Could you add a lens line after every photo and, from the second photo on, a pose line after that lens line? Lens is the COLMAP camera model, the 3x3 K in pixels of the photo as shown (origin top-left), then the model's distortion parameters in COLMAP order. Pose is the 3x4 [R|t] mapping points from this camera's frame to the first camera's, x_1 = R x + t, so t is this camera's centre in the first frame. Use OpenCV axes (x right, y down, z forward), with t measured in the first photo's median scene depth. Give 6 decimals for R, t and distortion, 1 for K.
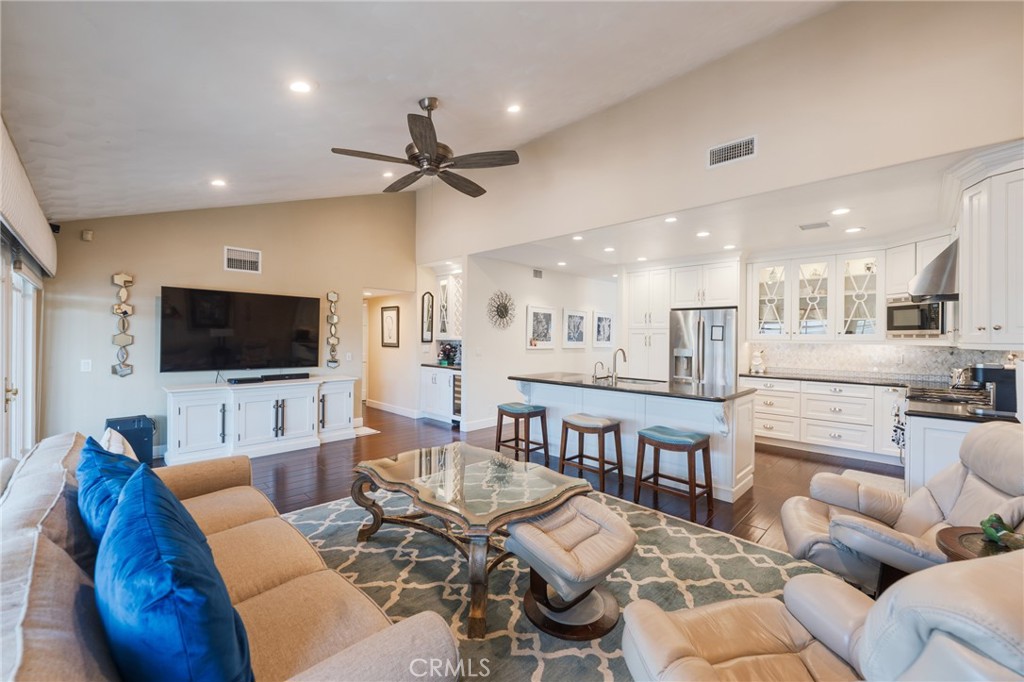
lens RADIAL K [[413.5, 0, 508.1], [0, 413.5, 335.3], [0, 0, 1]] dist [0.000305, -0.000079]
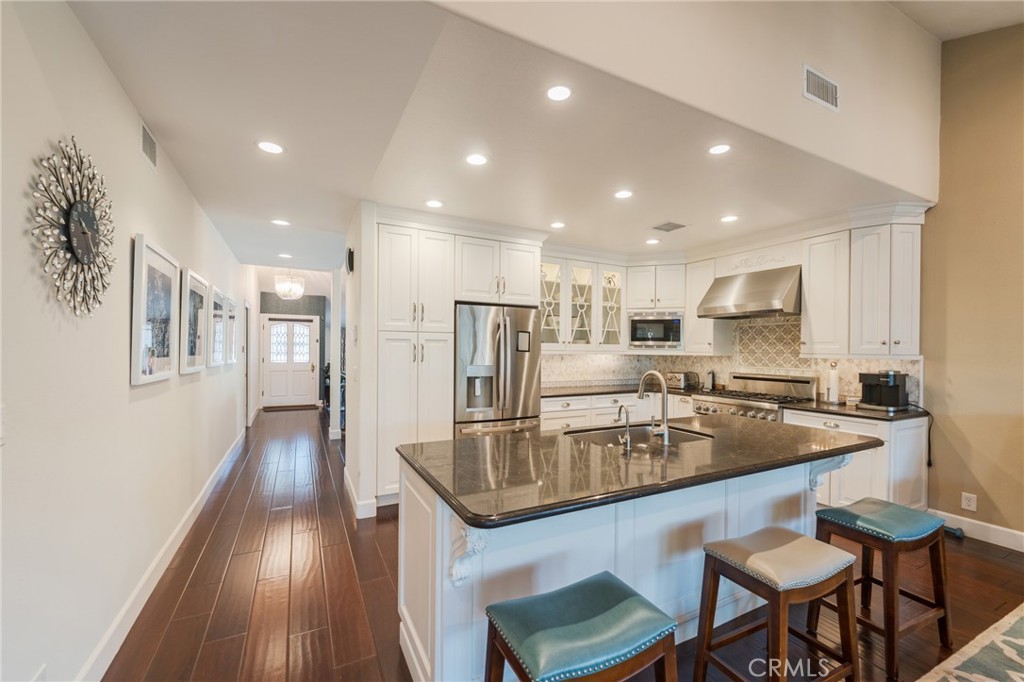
lens RADIAL K [[426.7, 0, 527.9], [0, 426.7, 351.0], [0, 0, 1]] dist [-0.000172, 0.000004]
pose [[0.279279, -0.010564, 0.960152, -0.224225], [-0.011990, 0.999823, 0.014488, 0.000919], [-0.960135, -0.015559, 0.279103, 0.863648]]
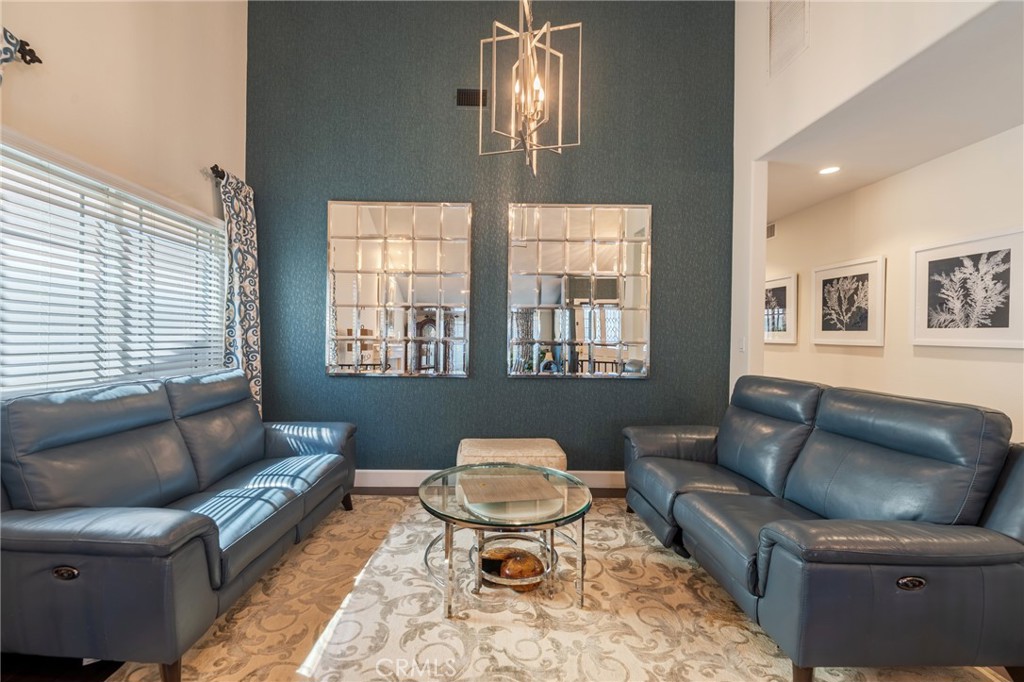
lens RADIAL K [[479.6, 0, 512.0], [0, 479.6, 341.0], [0, 0, 1]] dist [-0.000654, -0.000132]
pose [[-0.686321, -0.006726, -0.727267, 1.295875], [-0.009527, 0.999955, -0.000256, 0.047661], [0.727236, 0.006753, -0.686354, 1.717331]]
